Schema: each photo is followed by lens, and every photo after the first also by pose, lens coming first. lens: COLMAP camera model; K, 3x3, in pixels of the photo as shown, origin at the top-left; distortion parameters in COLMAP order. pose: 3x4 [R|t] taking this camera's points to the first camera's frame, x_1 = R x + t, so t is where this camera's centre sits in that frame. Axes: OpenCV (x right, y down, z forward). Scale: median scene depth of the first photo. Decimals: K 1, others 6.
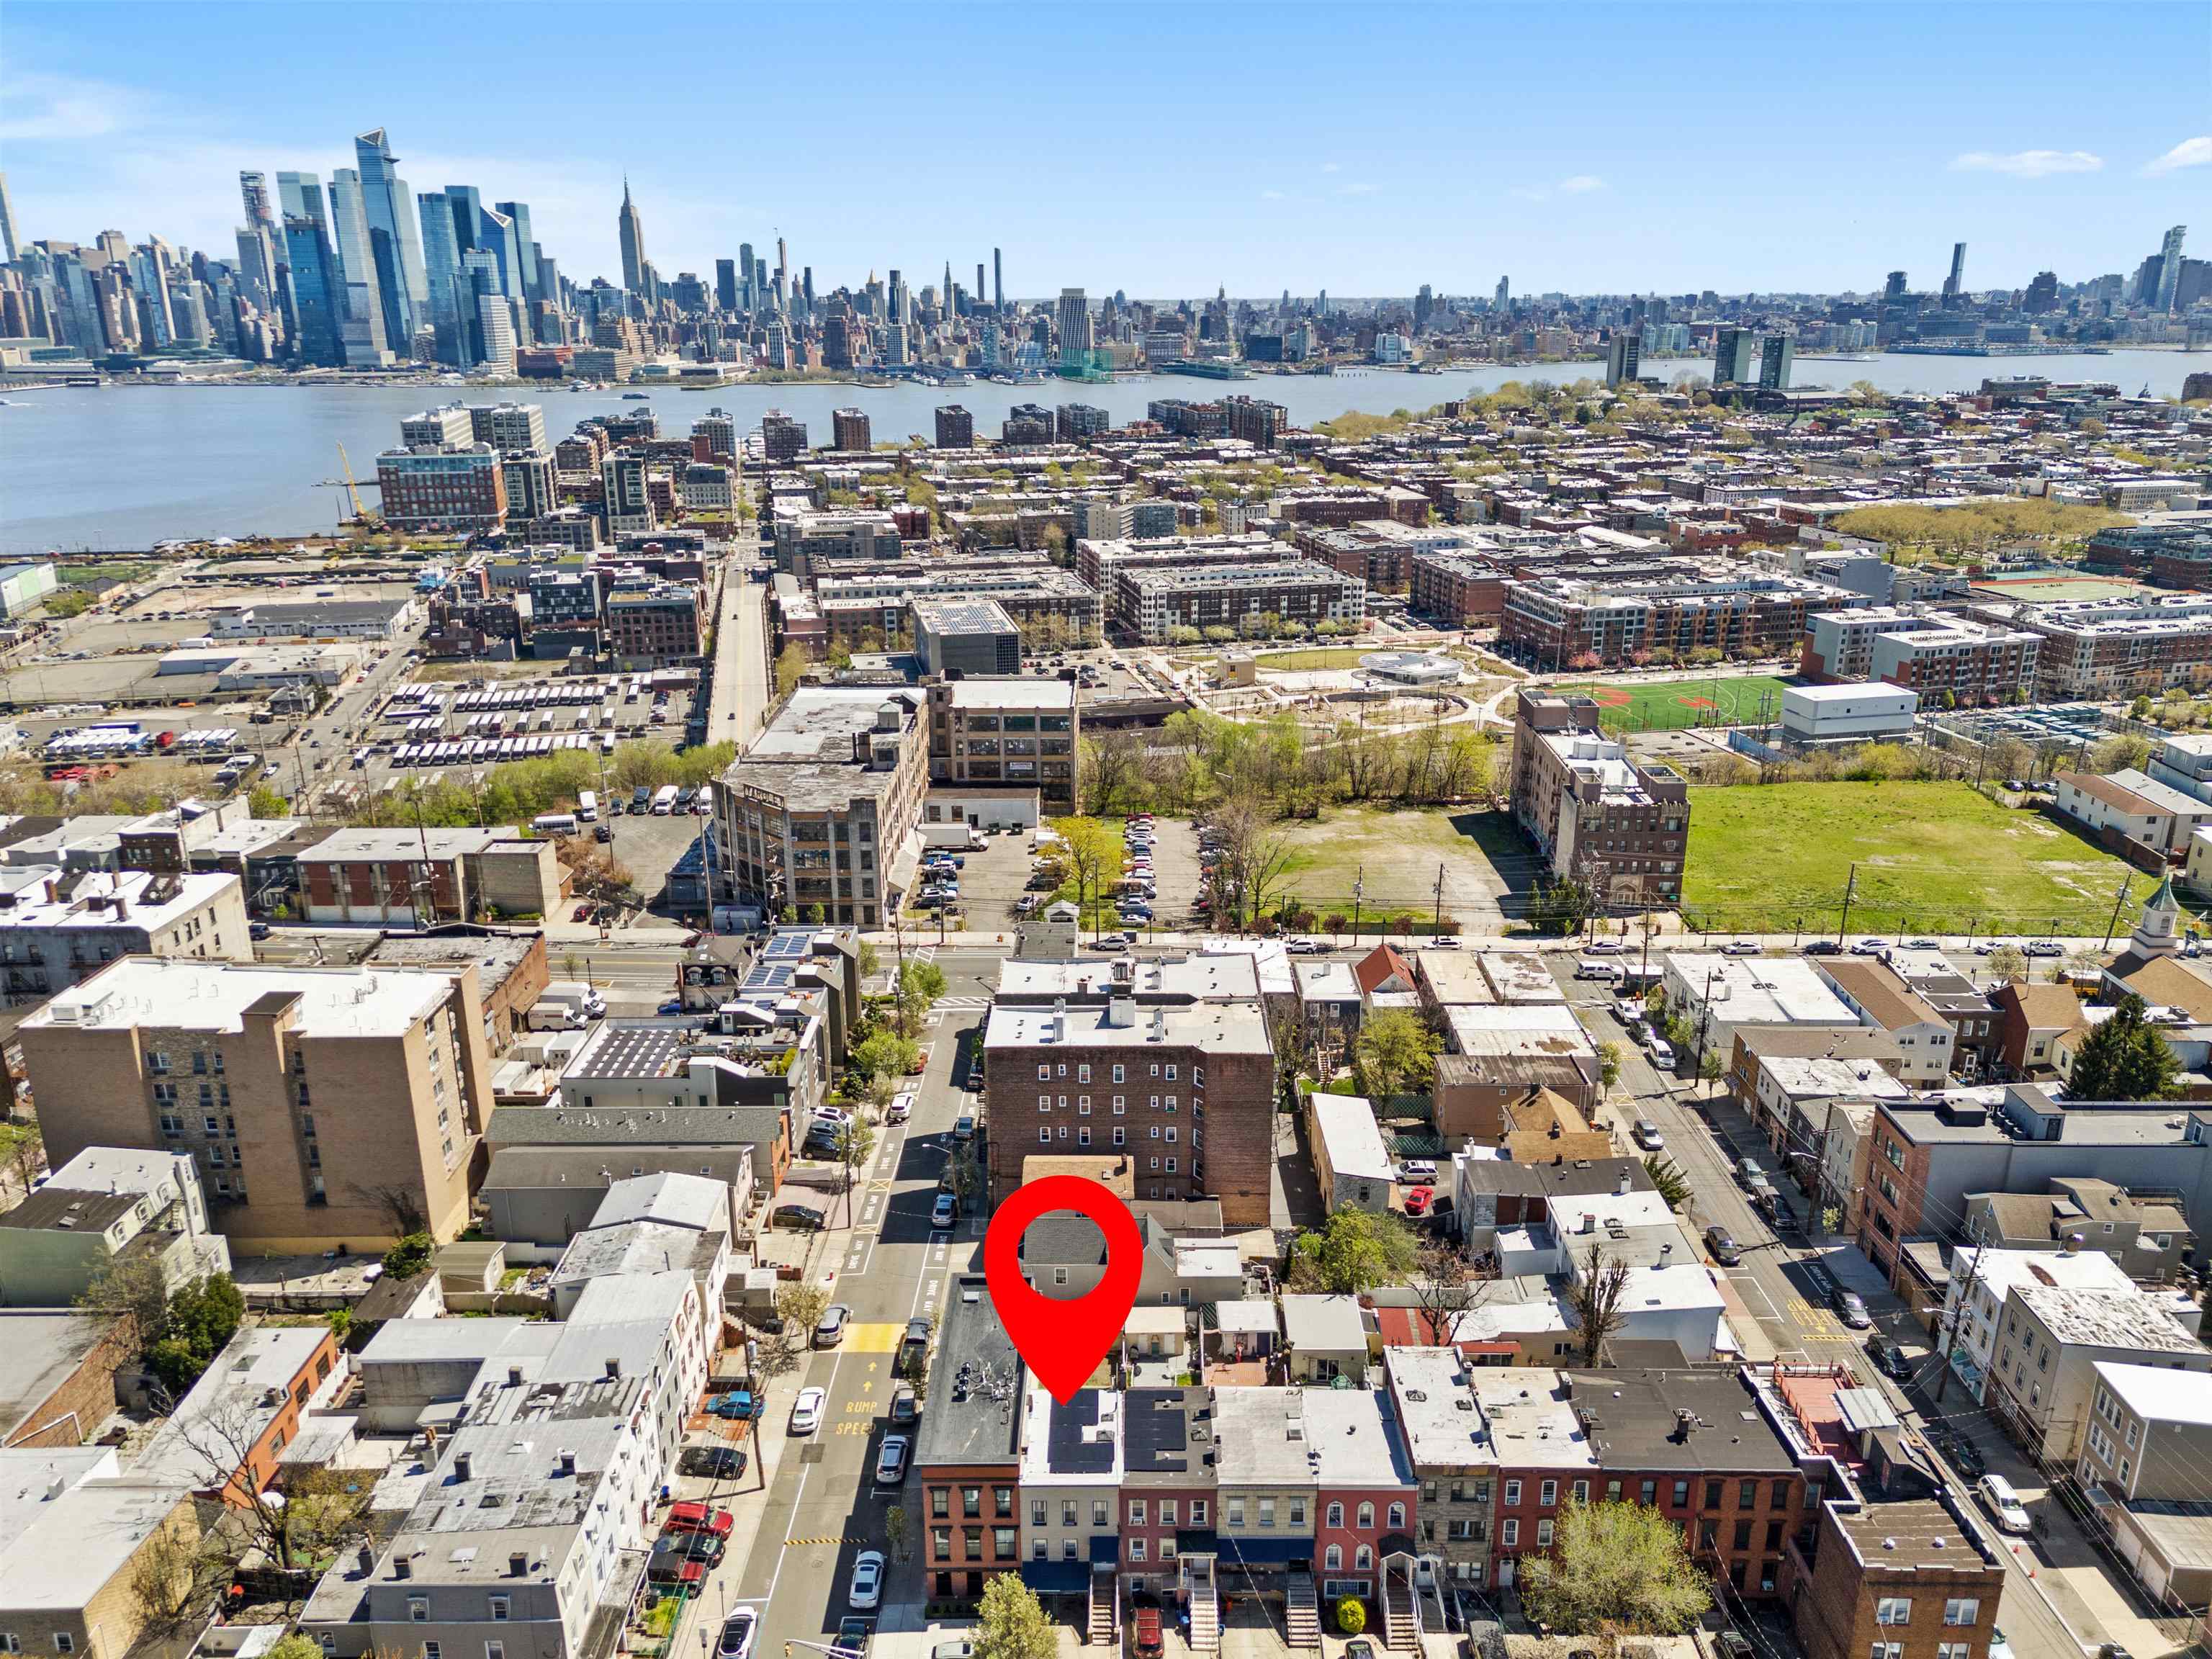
lens RADIAL K [[1618.3, 0, 1096.4], [0, 1618.3, 891.1], [0, 0, 1]] dist [0.087182, -0.081115]
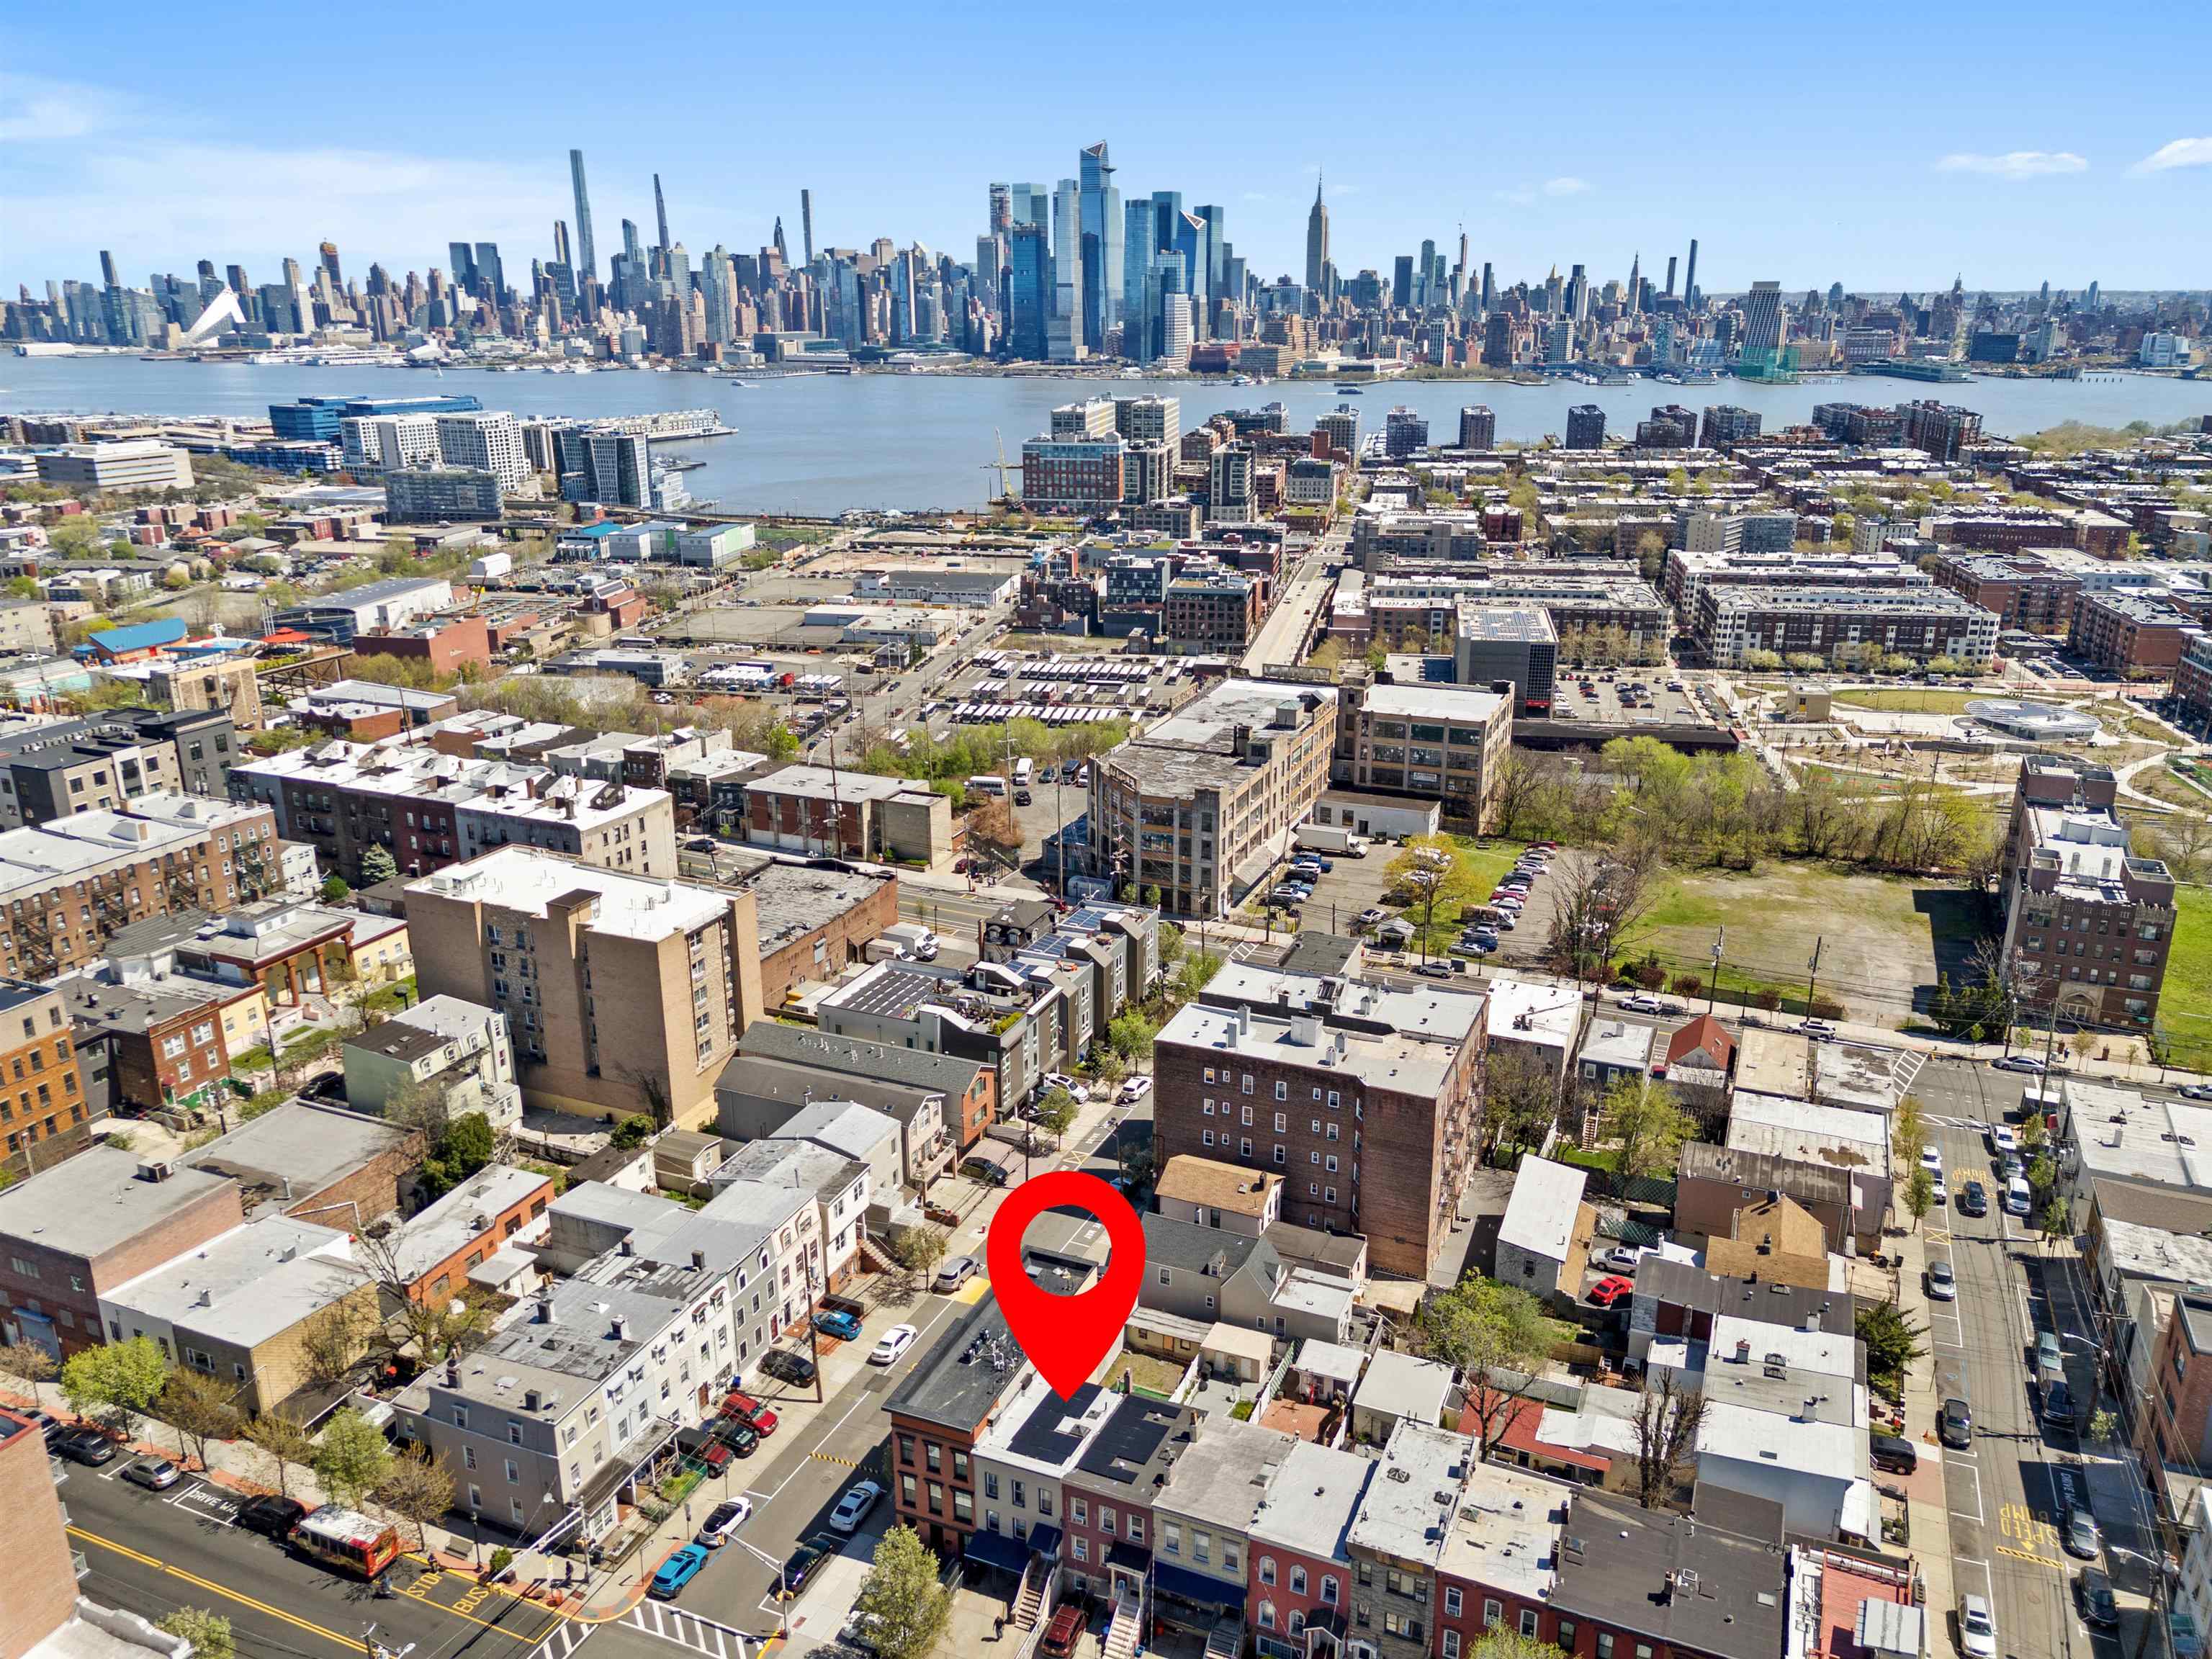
lens RADIAL K [[1618.3, 0, 1096.4], [0, 1618.3, 891.1], [0, 0, 1]] dist [0.087182, -0.081115]
pose [[0.923286, 0.136332, -0.359106, 0.129300], [-0.135612, 0.990385, 0.027324, -0.009566], [0.359378, 0.023471, 0.932897, 0.022542]]
